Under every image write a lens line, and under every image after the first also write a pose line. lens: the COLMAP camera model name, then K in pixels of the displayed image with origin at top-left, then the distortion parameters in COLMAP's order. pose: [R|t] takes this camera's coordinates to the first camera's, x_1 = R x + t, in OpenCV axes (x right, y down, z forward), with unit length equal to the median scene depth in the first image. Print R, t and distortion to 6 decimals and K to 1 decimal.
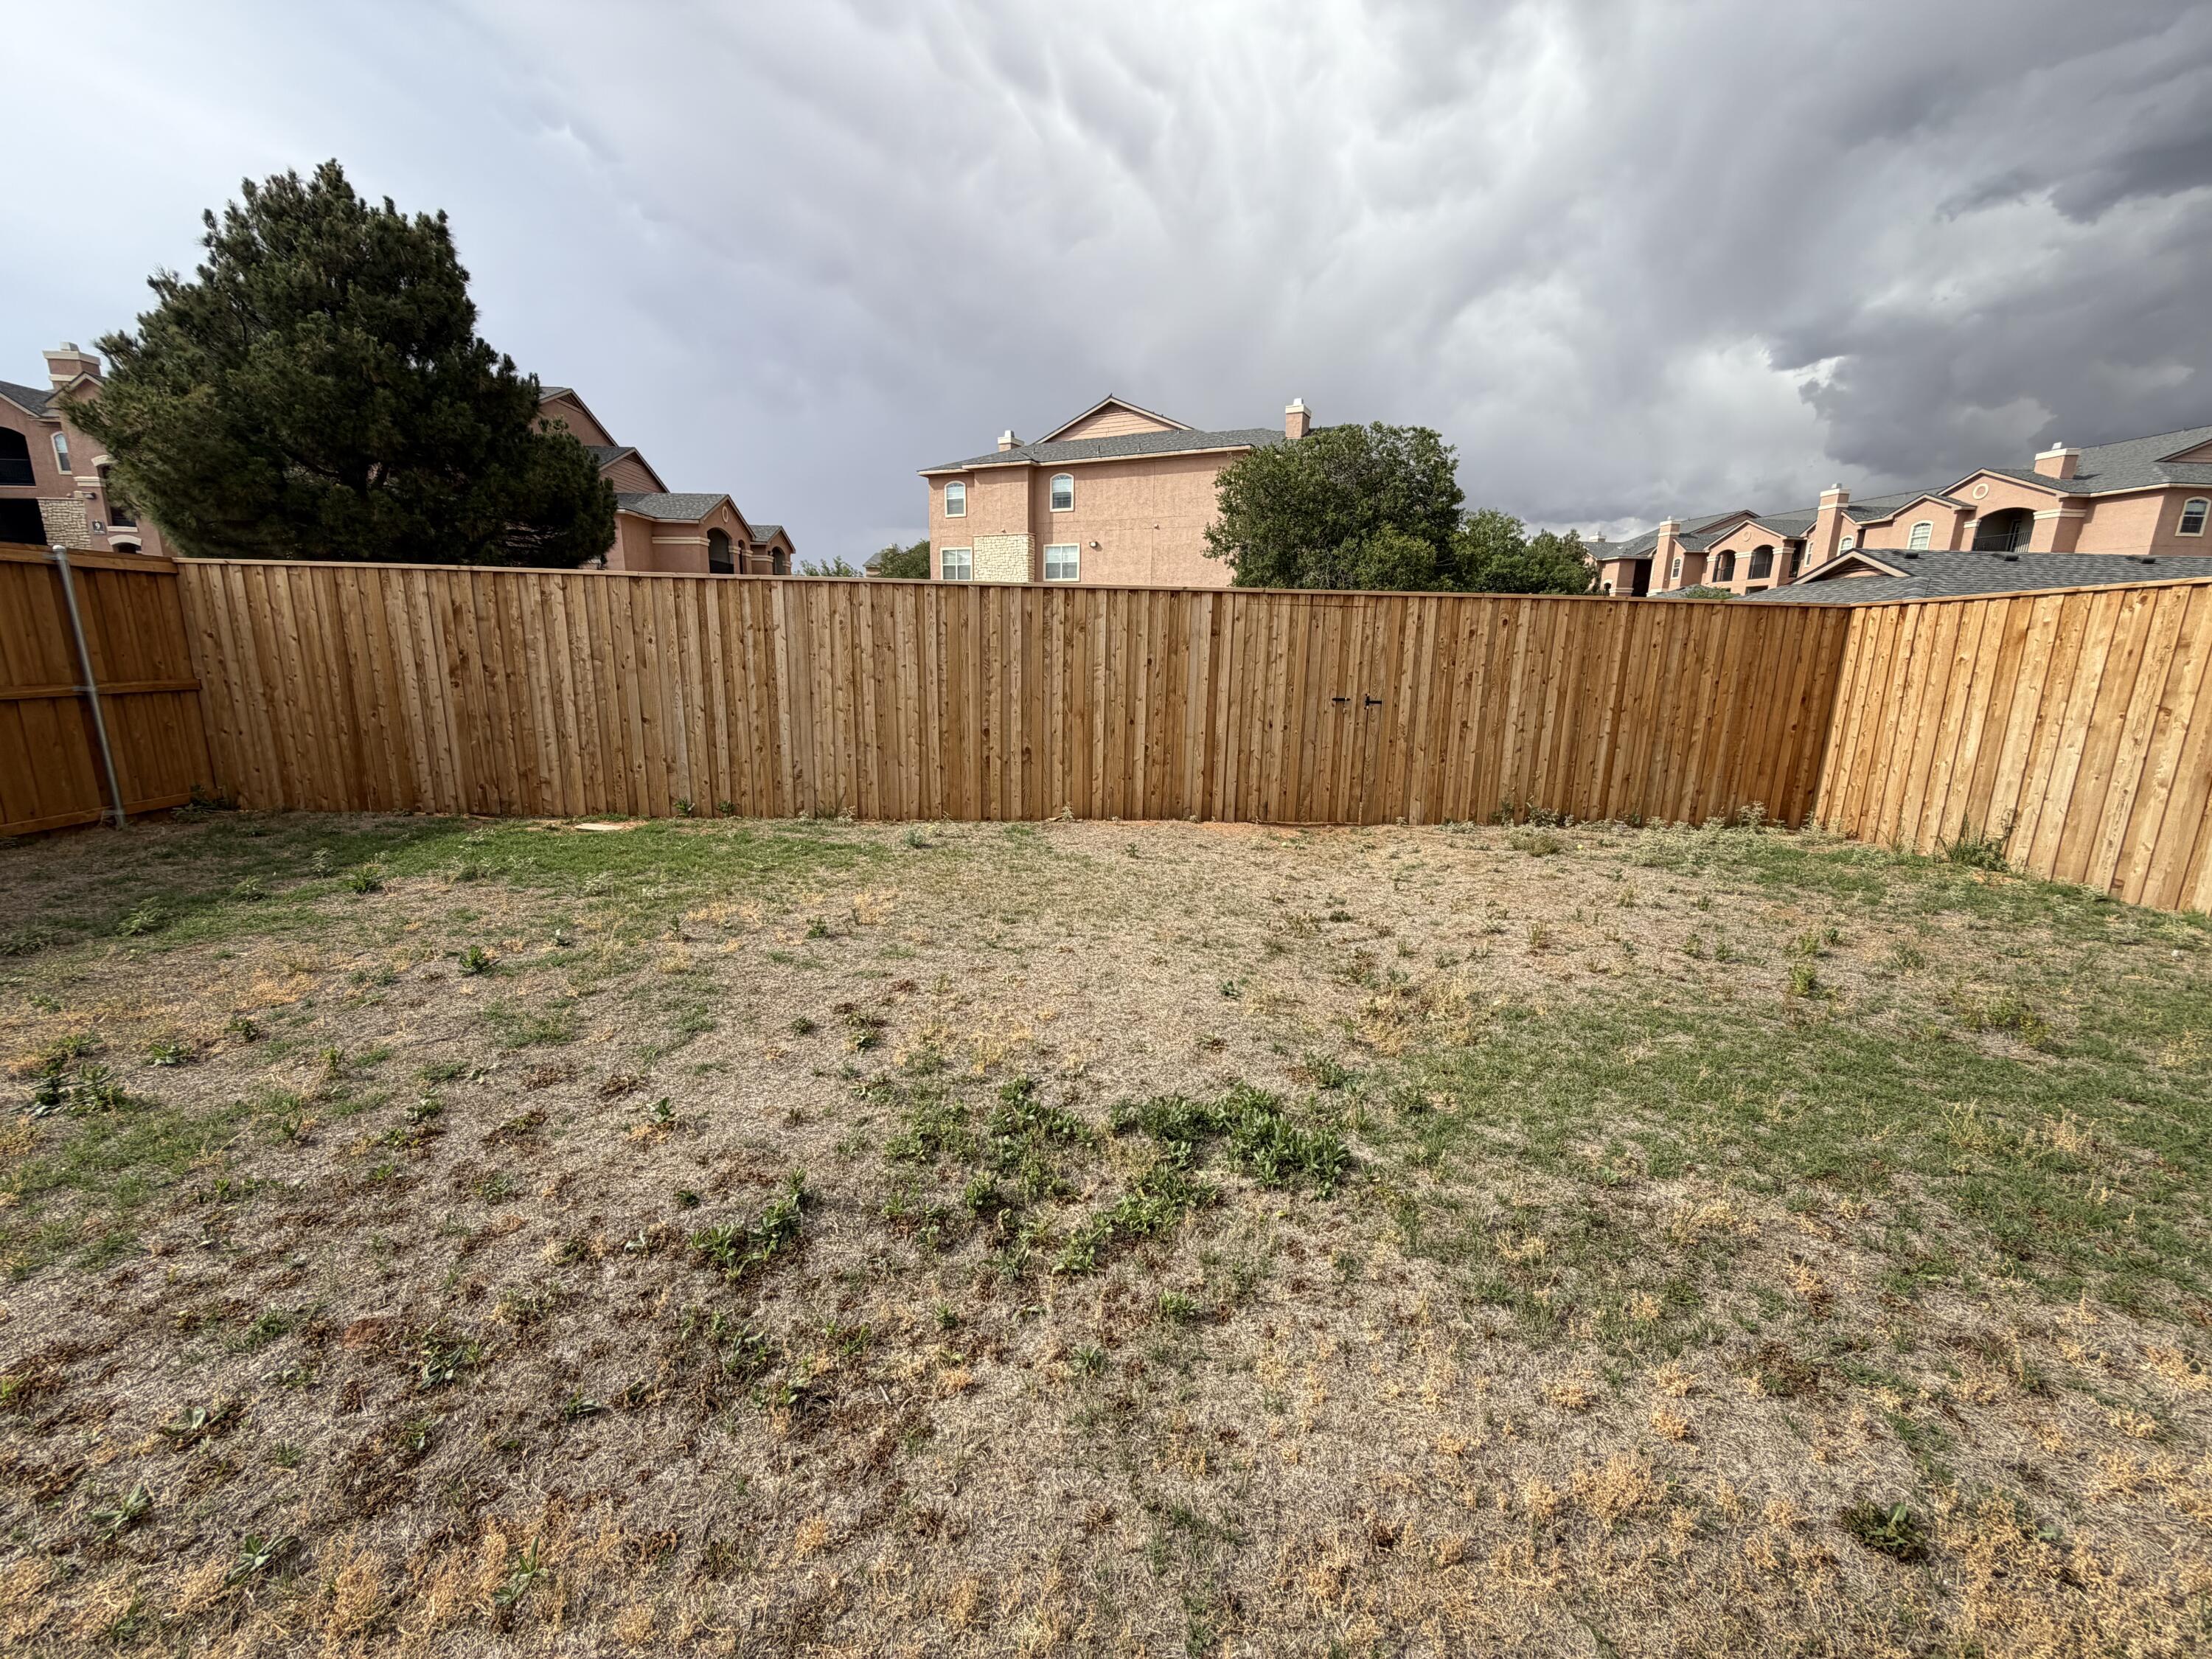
lens RADIAL K [[883.1, 0, 1107.2], [0, 883.1, 831.5], [0, 0, 1]] dist [0.002669, -0.000467]
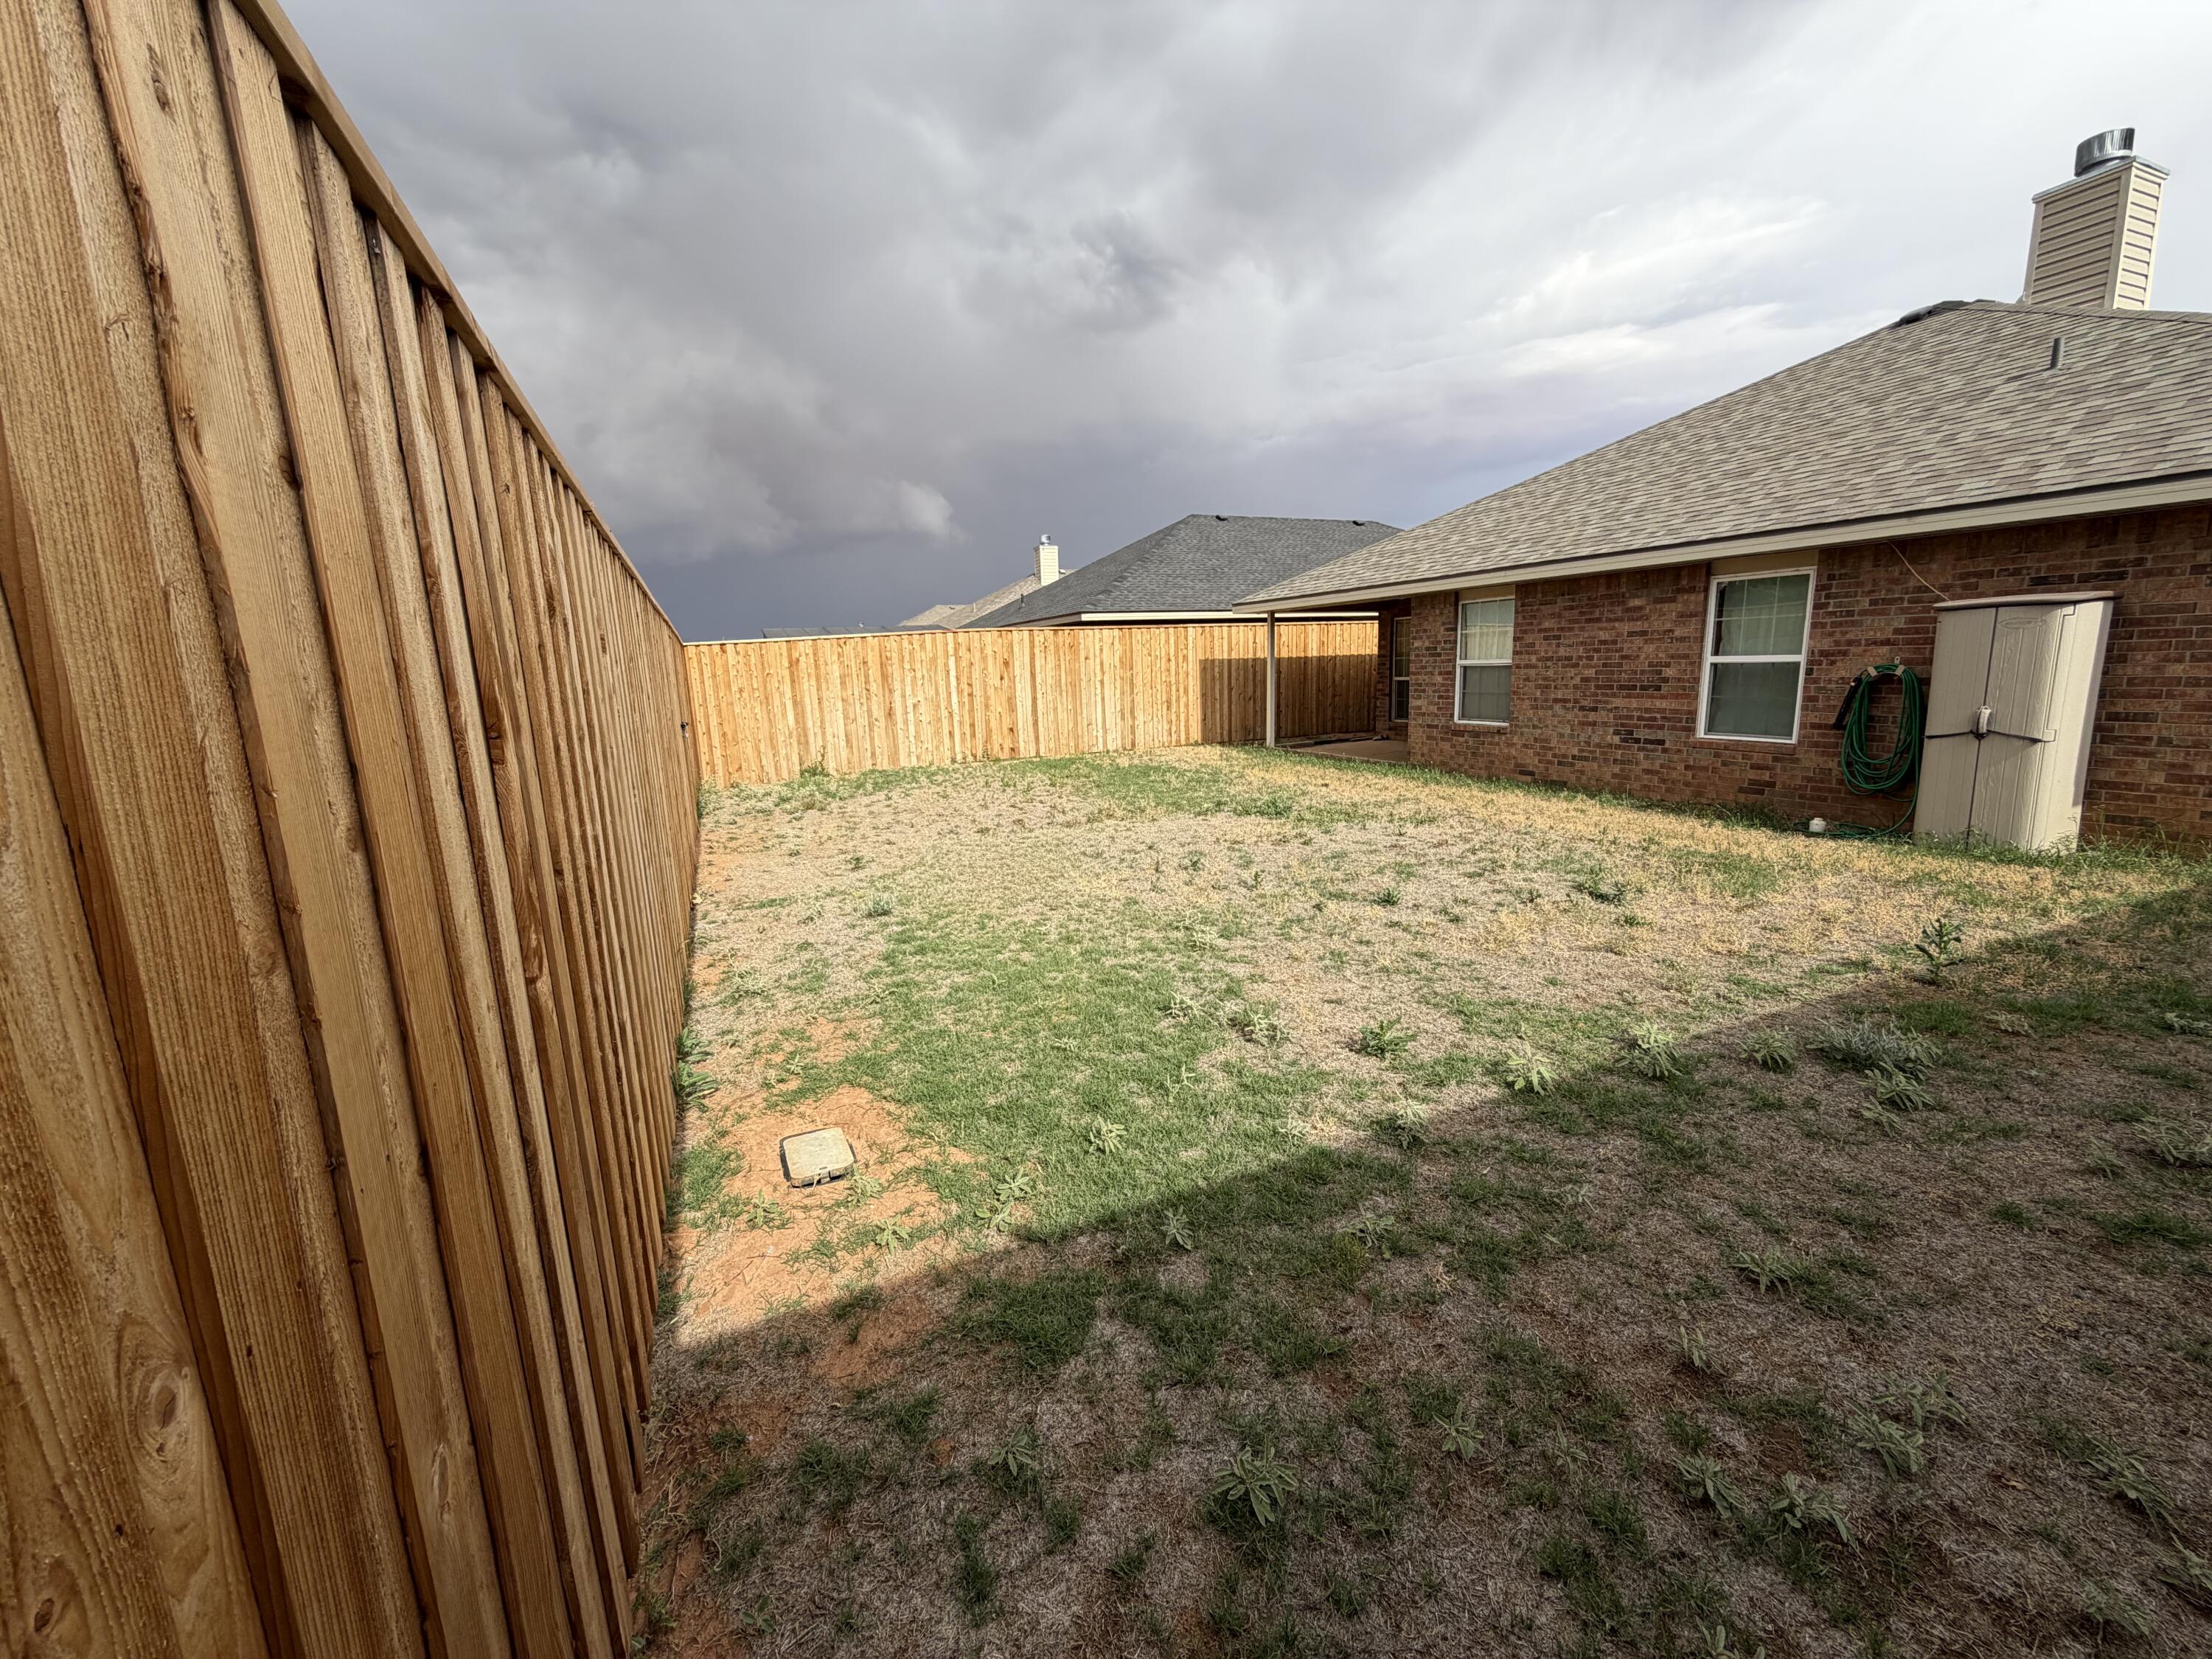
lens RADIAL K [[883.1, 0, 1097.1], [0, 883.1, 815.2], [0, 0, 1]] dist [0.002669, -0.000467]
pose [[-0.338998, -0.166337, 0.925966, -0.960922], [0.233563, 0.938551, 0.254106, -0.214618], [-0.911333, 0.302413, -0.279317, 0.927136]]
